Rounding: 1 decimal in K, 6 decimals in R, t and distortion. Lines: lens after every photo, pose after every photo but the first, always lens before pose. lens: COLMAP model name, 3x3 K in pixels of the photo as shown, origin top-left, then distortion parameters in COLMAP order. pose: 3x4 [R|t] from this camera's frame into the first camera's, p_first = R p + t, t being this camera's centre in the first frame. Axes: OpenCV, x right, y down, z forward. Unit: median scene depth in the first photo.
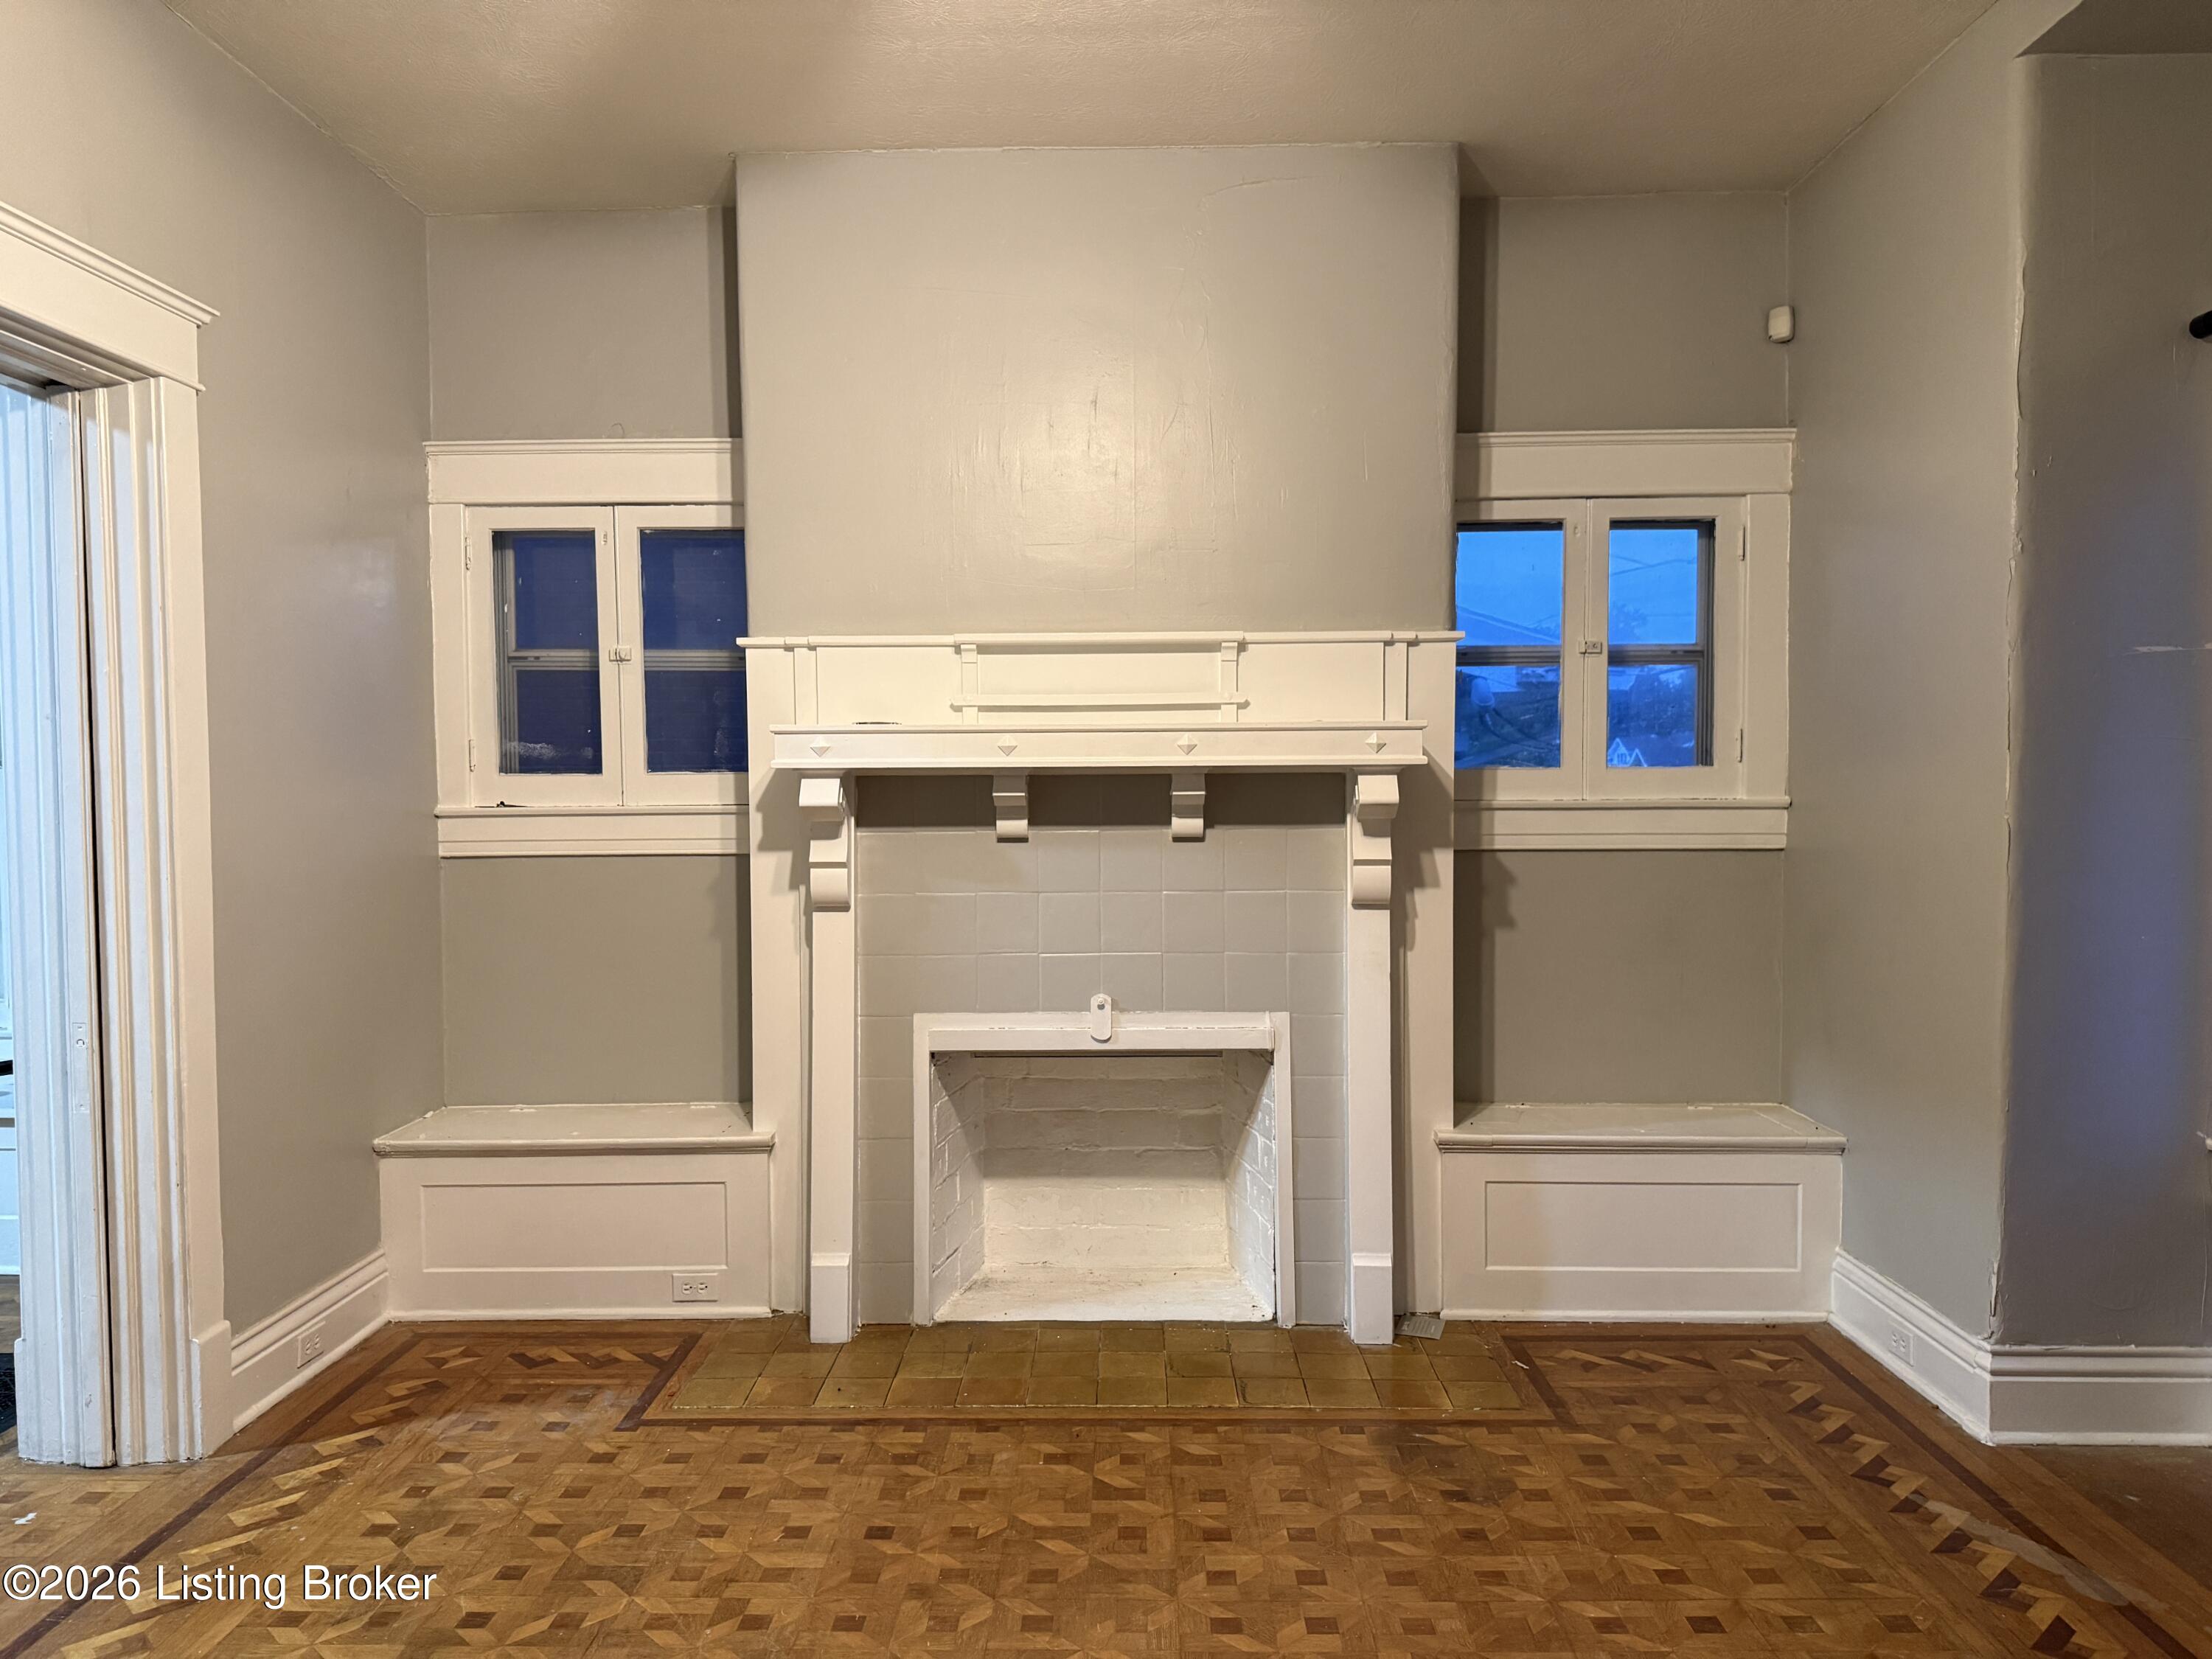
lens RADIAL K [[1550.1, 0, 1093.7], [0, 1550.1, 820.5], [0, 0, 1]] dist [0.077326, -0.089425]
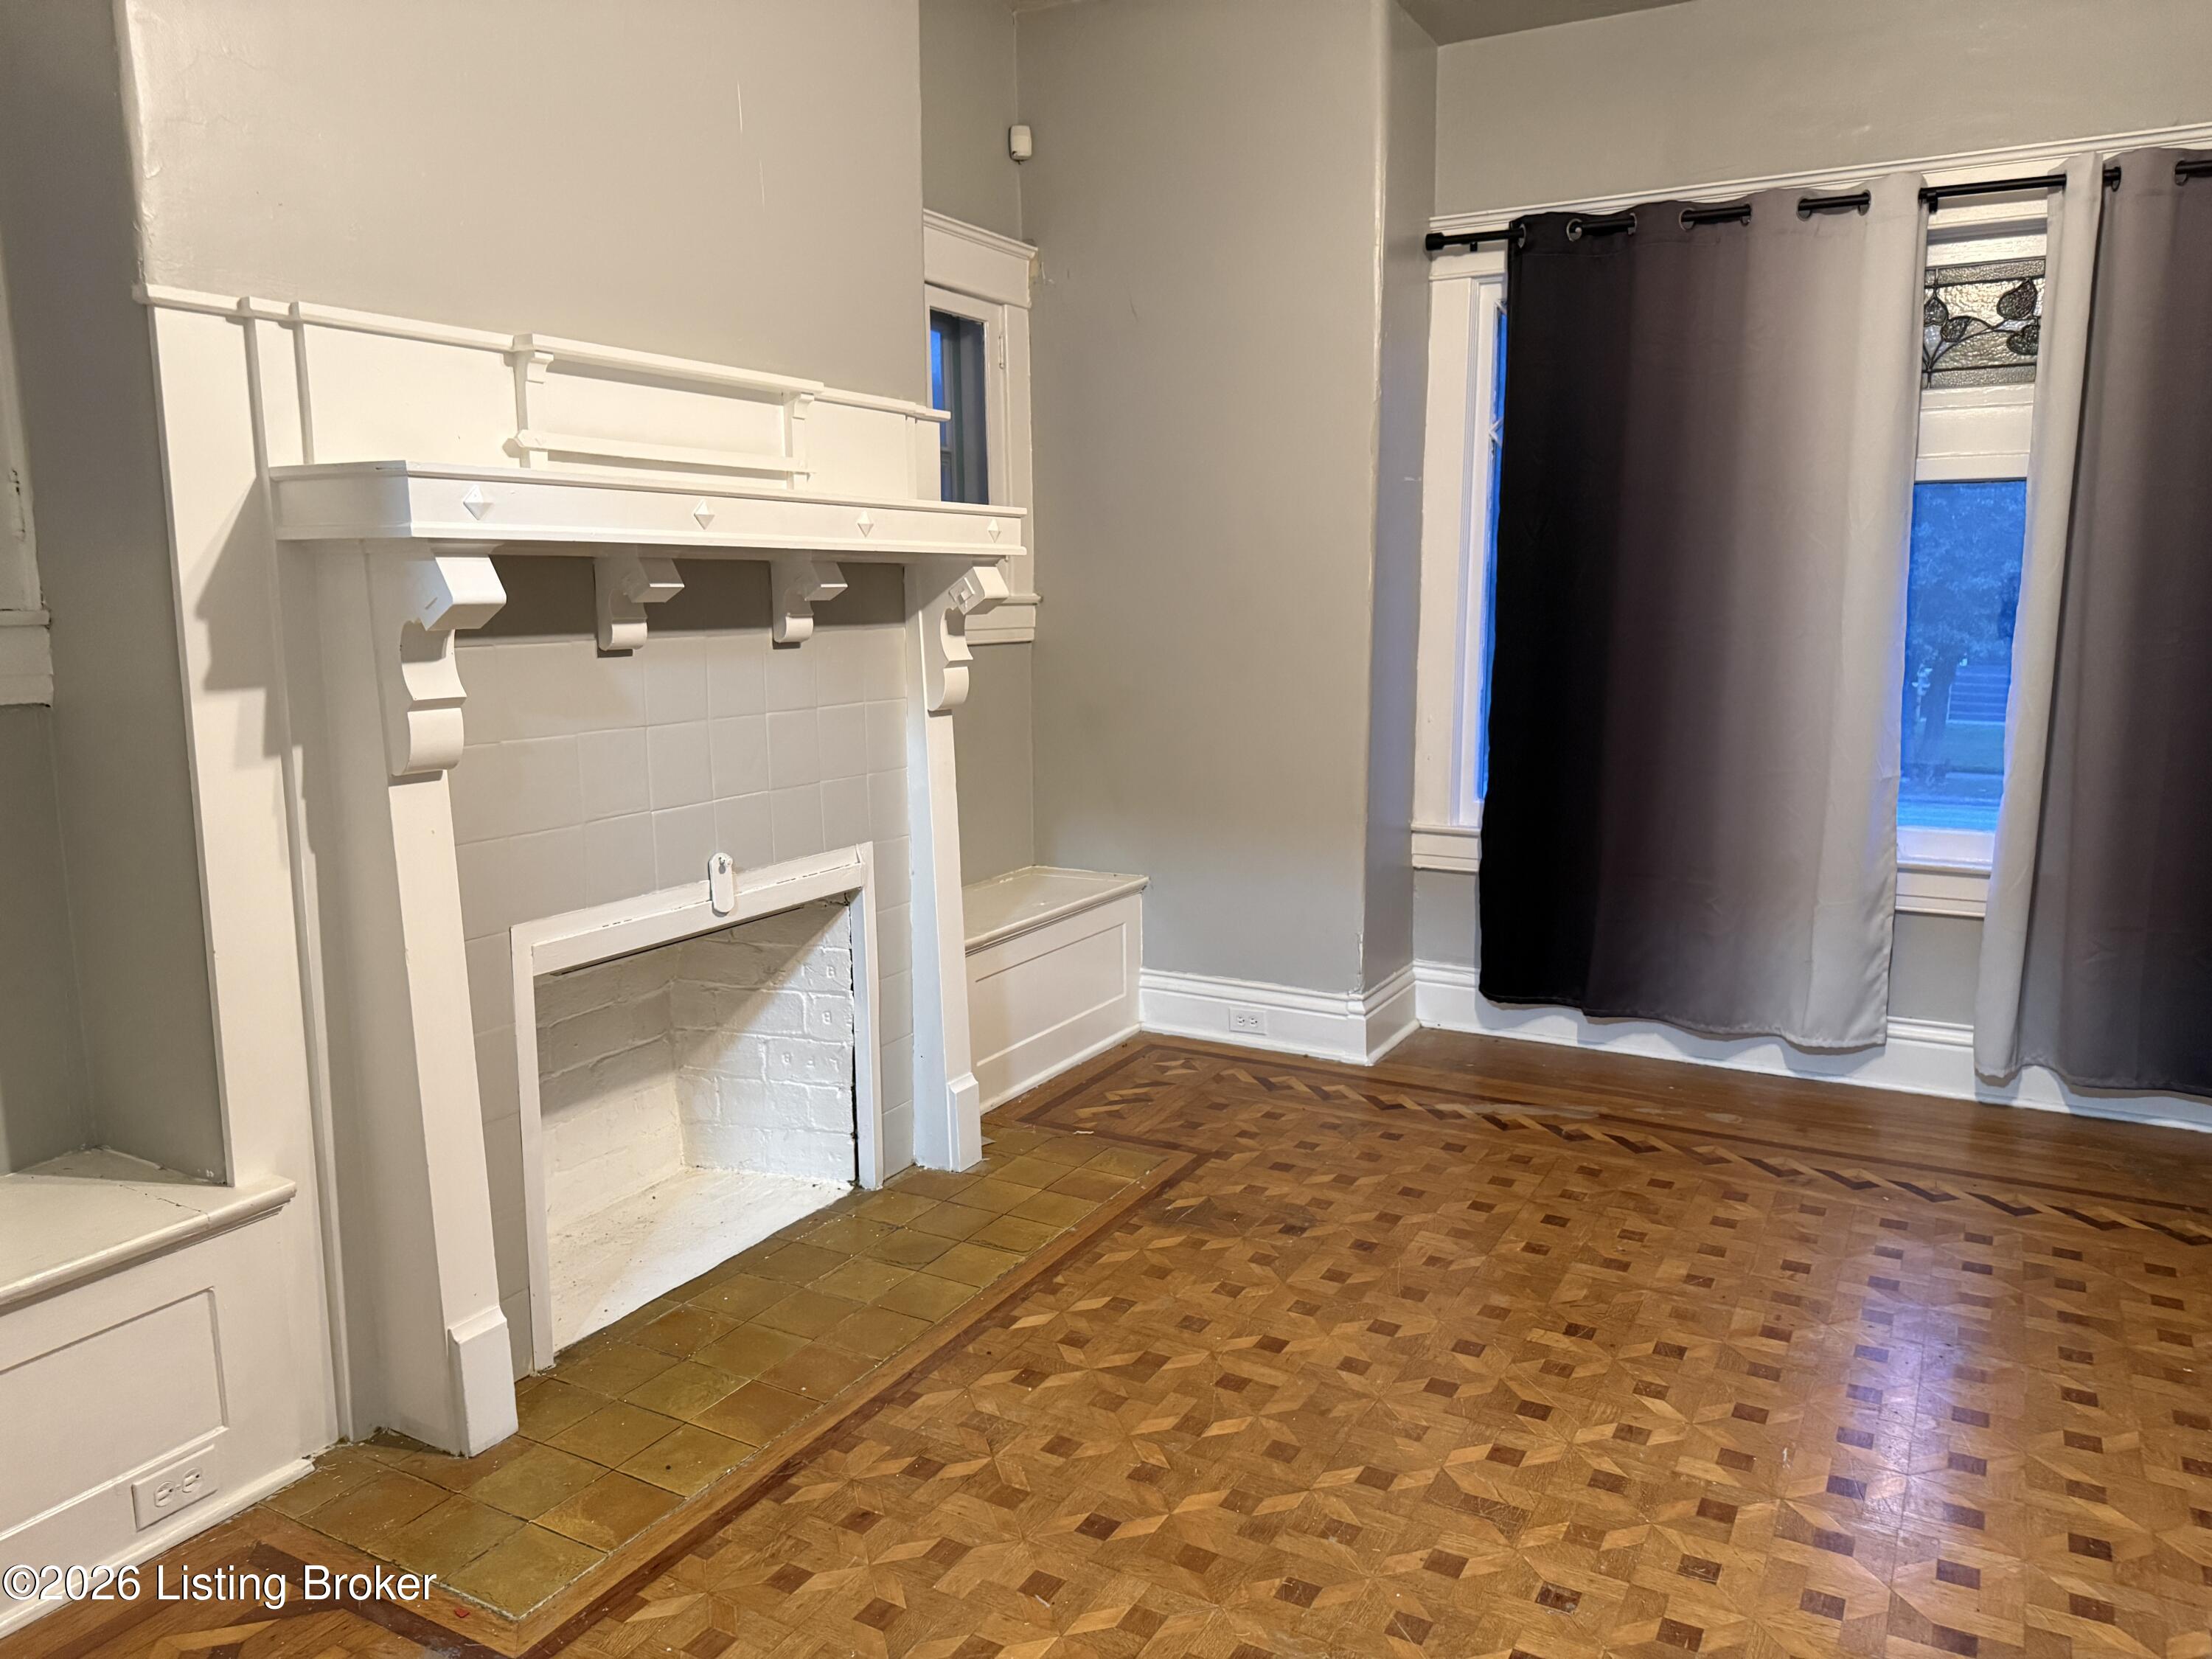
lens RADIAL K [[1550.1, 0, 1087.5], [0, 1550.1, 836.3], [0, 0, 1]] dist [0.077326, -0.089425]
pose [[0.474750, -0.138069, 0.869223, -0.660892], [0.024590, 0.989314, 0.143714, -0.002100], [-0.879777, -0.046855, 0.473072, 0.552867]]
